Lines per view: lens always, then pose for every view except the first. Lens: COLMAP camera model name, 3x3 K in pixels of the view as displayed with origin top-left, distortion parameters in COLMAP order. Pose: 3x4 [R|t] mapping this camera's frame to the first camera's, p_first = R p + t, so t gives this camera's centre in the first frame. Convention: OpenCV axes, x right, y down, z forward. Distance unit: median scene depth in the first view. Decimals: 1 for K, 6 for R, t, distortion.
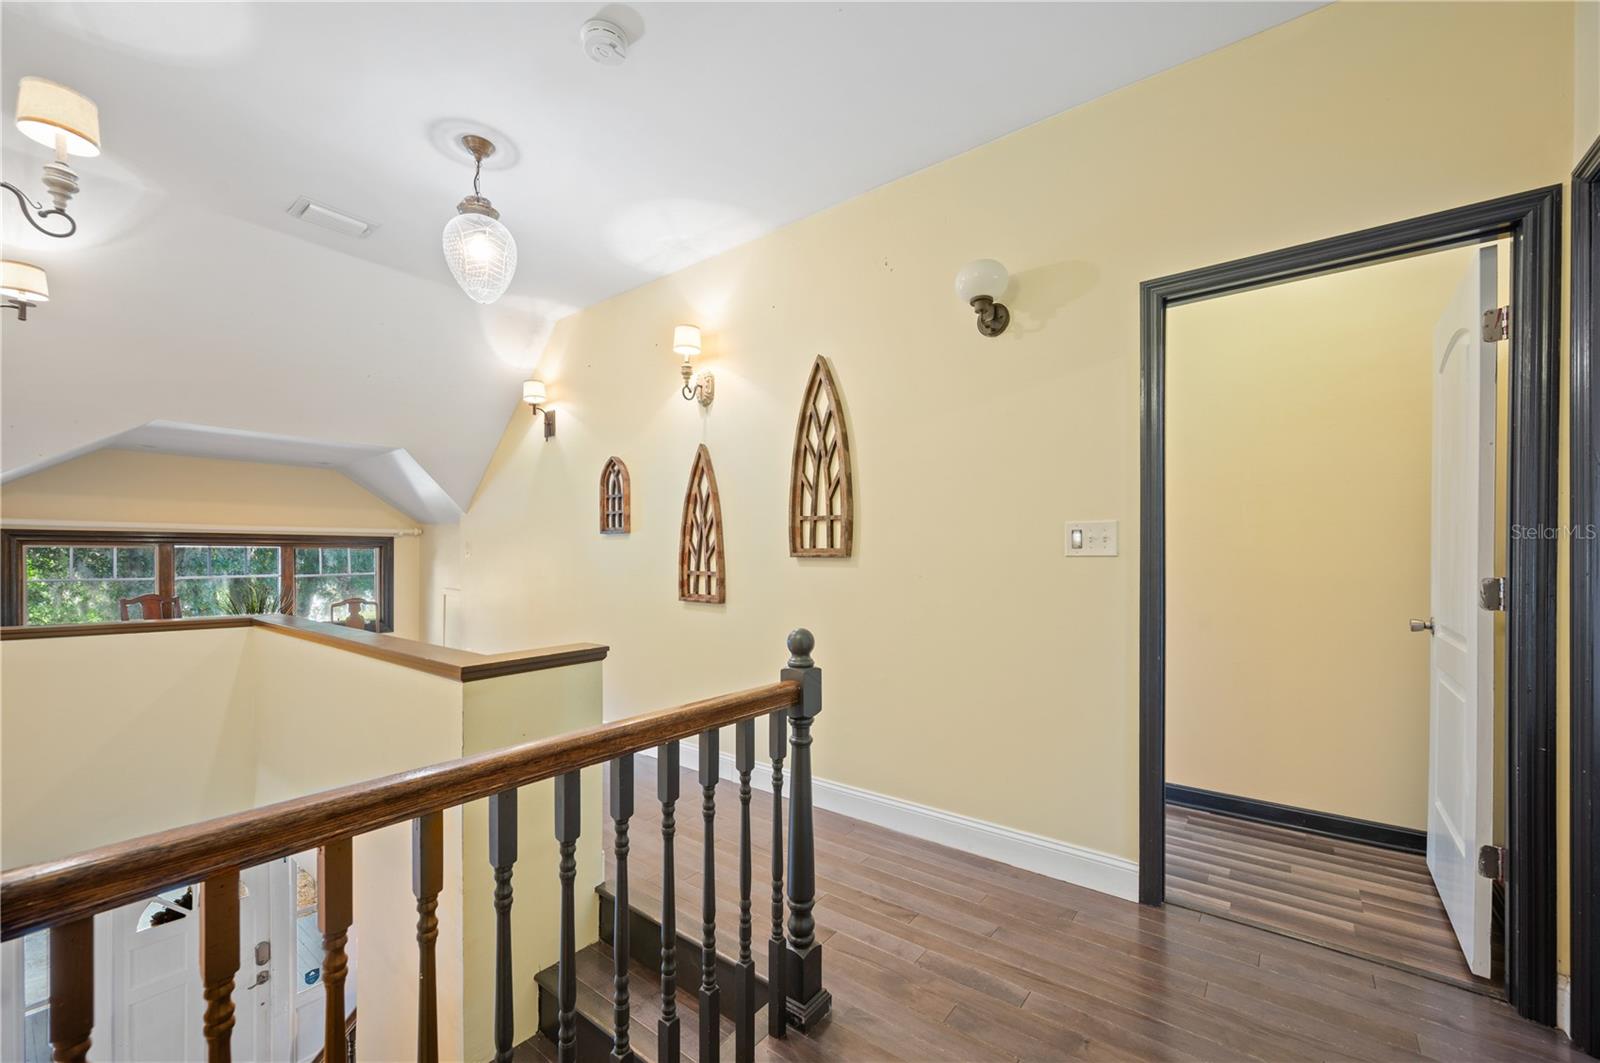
lens RADIAL K [[637.9, 0, 833.2], [0, 637.9, 555.7], [0, 0, 1]] dist [-0.000820, 0.000258]
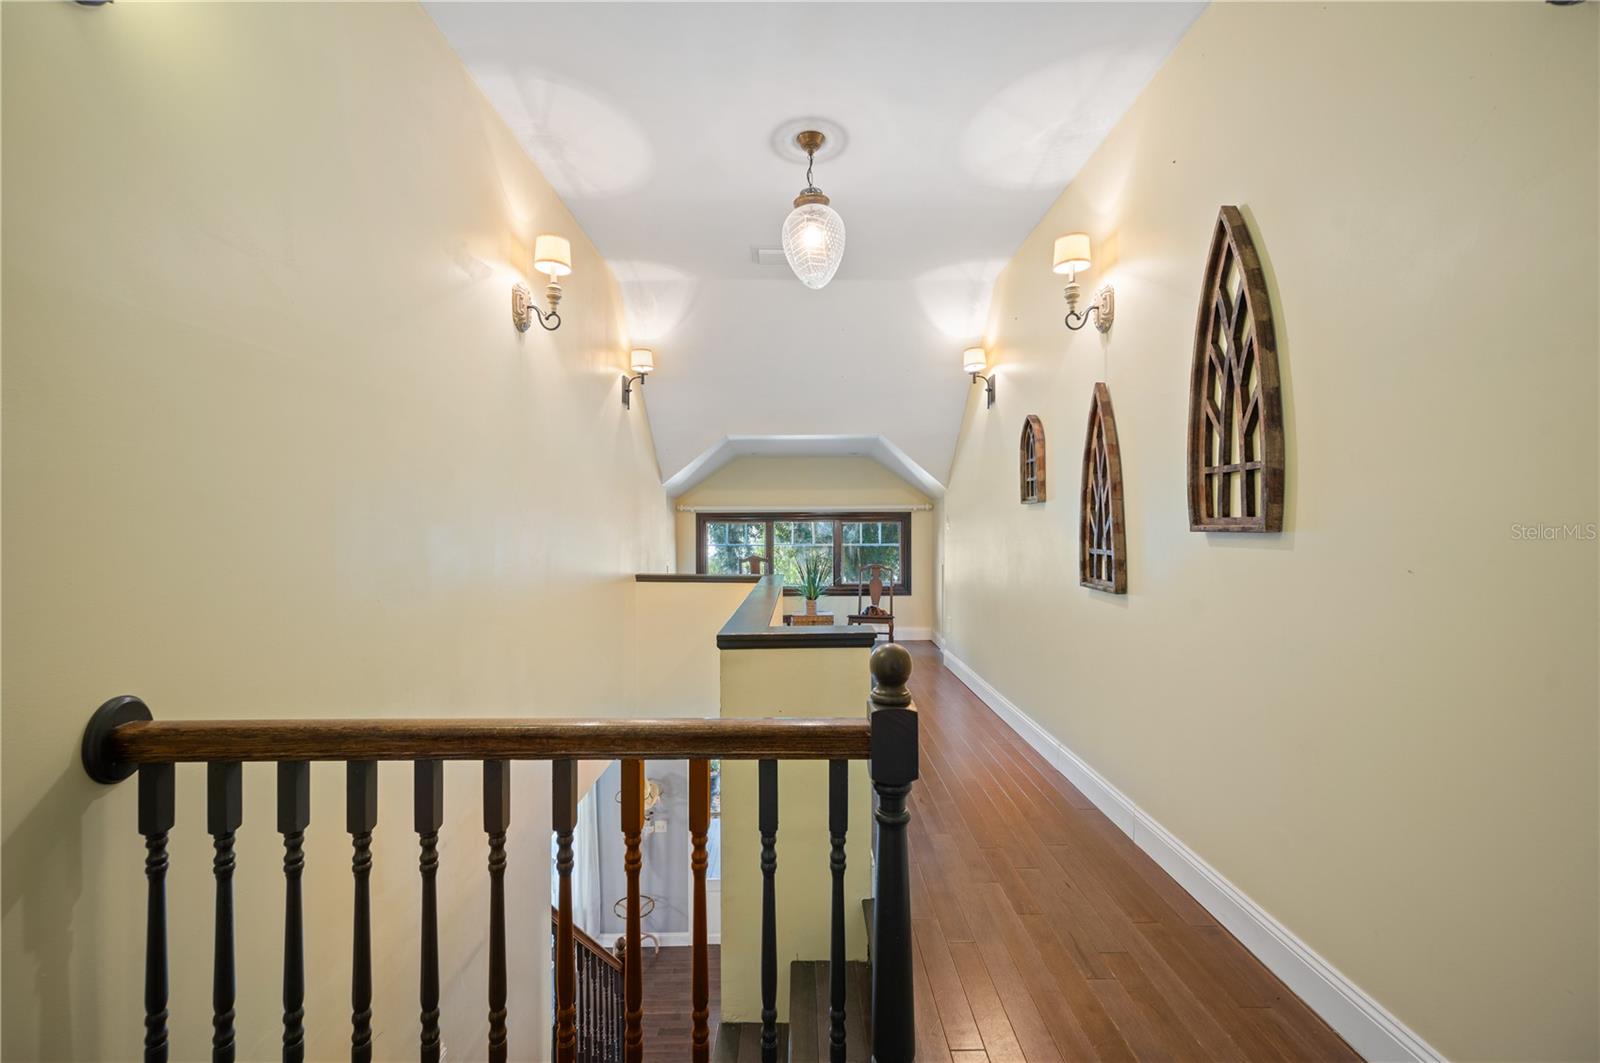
lens RADIAL K [[637.9, 0, 800.2], [0, 637.9, 532.4], [0, 0, 1]] dist [-0.000820, 0.000258]
pose [[0.591972, 0.004585, -0.805945, 0.230508], [0.003442, 0.999960, 0.008217, -0.003467], [0.805951, -0.007638, 0.591933, 0.293718]]
